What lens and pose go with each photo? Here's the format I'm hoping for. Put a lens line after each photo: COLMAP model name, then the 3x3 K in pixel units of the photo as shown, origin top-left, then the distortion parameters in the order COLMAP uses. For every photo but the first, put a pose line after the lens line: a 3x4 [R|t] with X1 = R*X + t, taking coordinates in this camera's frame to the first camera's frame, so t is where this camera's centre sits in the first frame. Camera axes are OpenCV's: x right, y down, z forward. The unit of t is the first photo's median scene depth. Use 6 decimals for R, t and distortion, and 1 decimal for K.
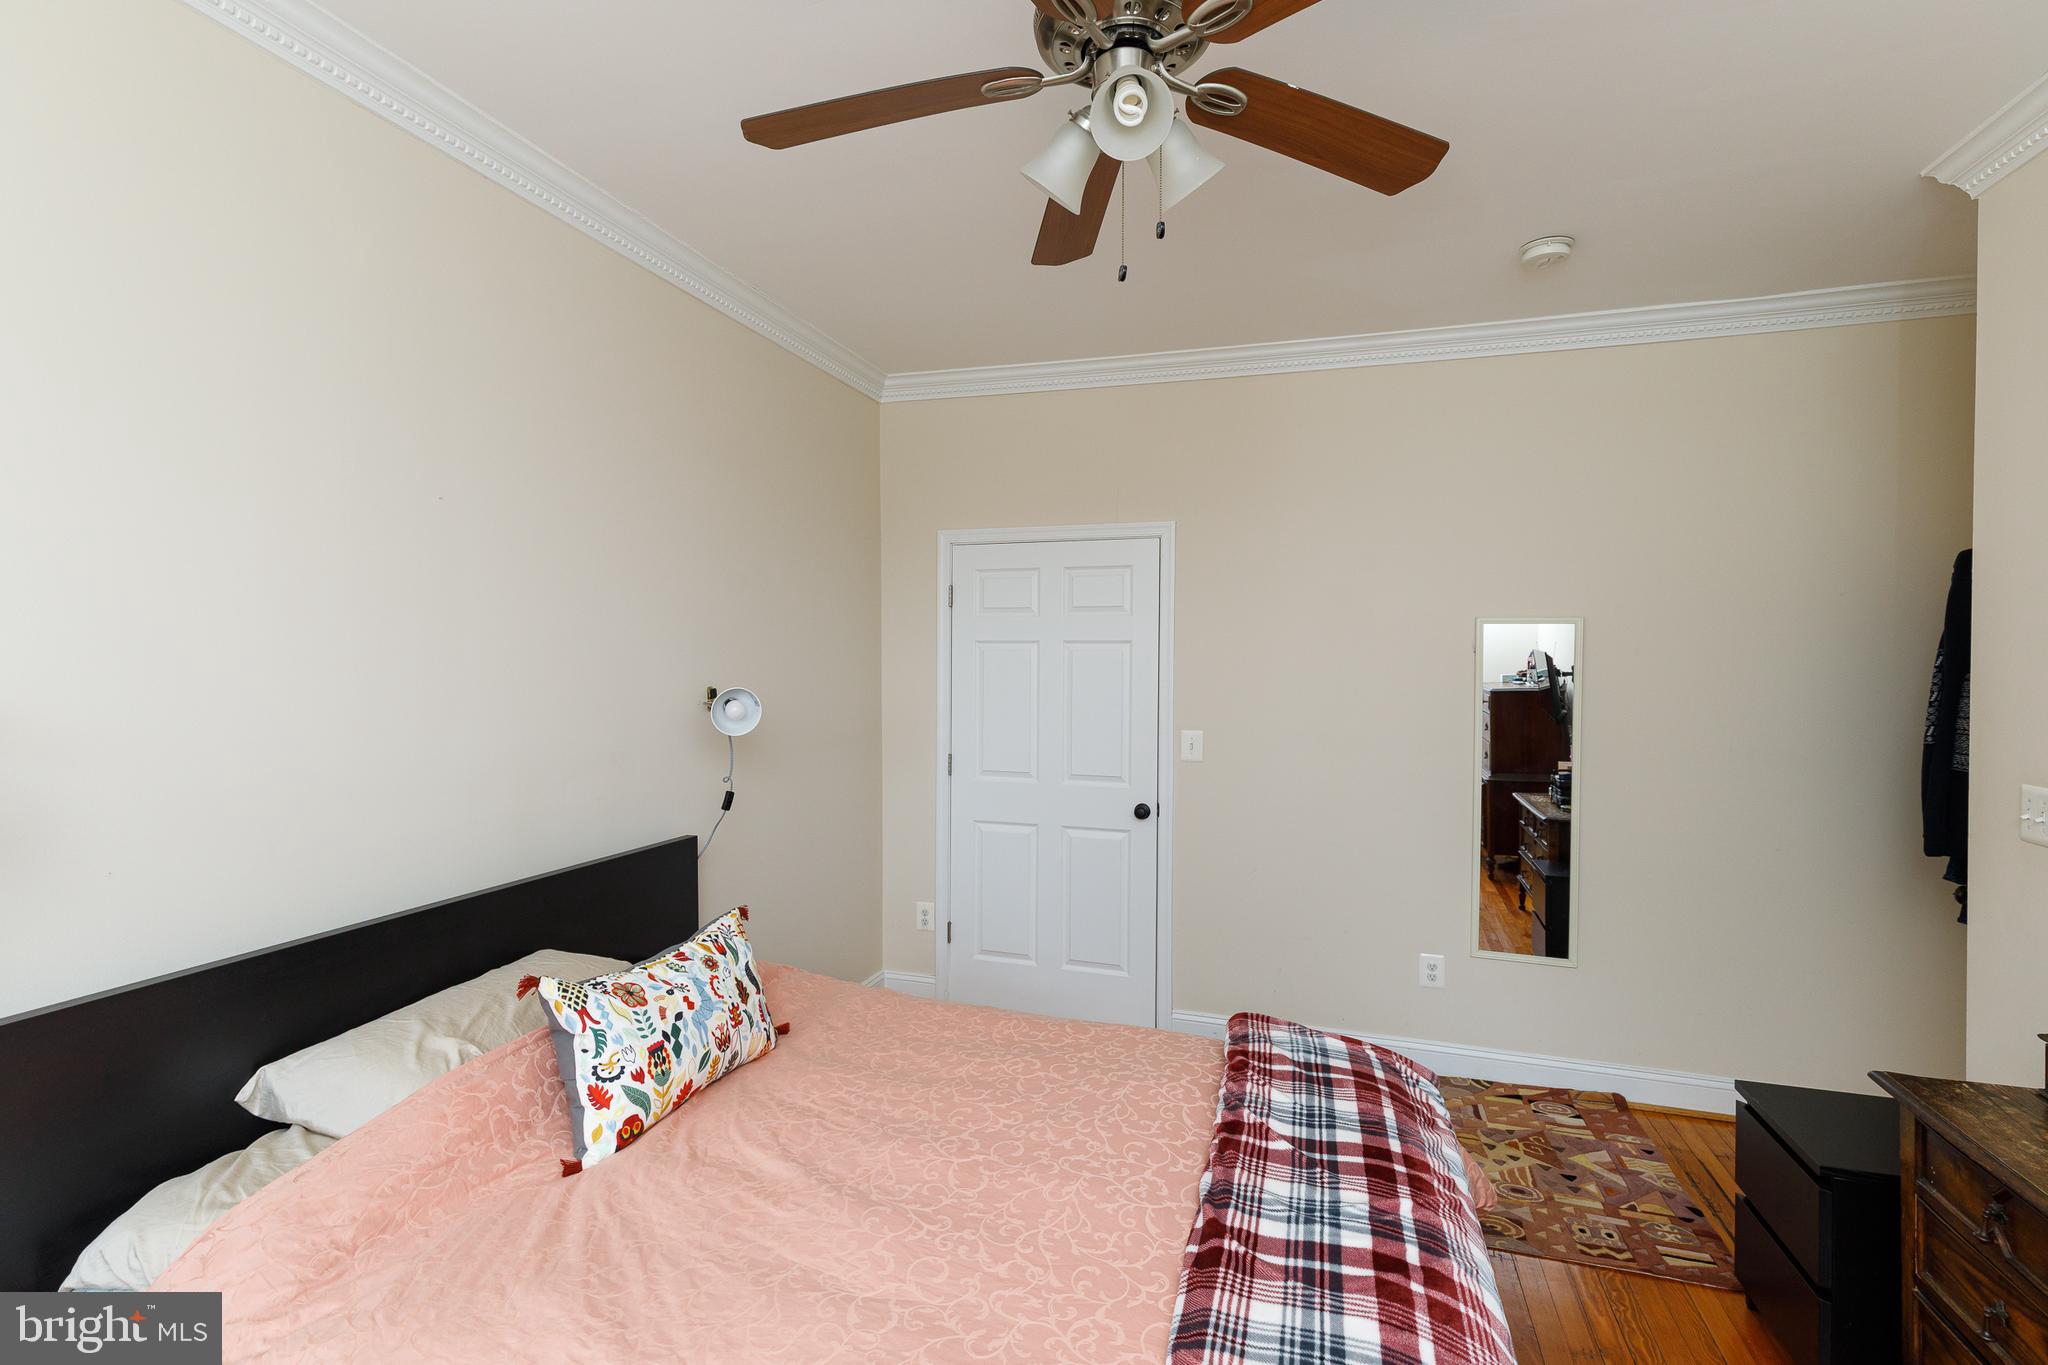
lens RADIAL K [[918.5, 0, 1024.0], [0, 918.5, 682.5], [0, 0, 1]] dist [0.002980, -0.000303]
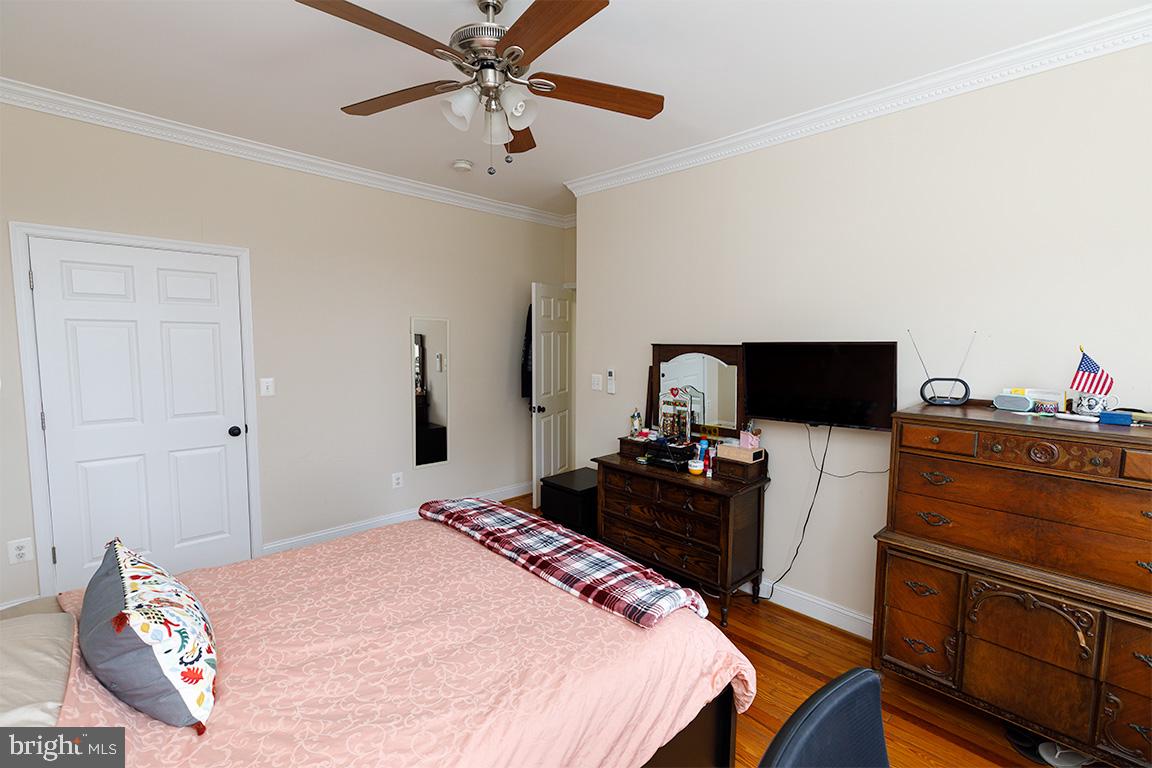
lens RADIAL K [[491.7, 0, 576.0], [0, 491.7, 384.0], [0, 0, 1]] dist [0.000221, -0.000121]
pose [[0.487166, -0.082782, 0.869377, -0.745440], [0.010788, 0.995992, 0.088793, -0.023072], [-0.873243, -0.033878, 0.486107, 0.181471]]
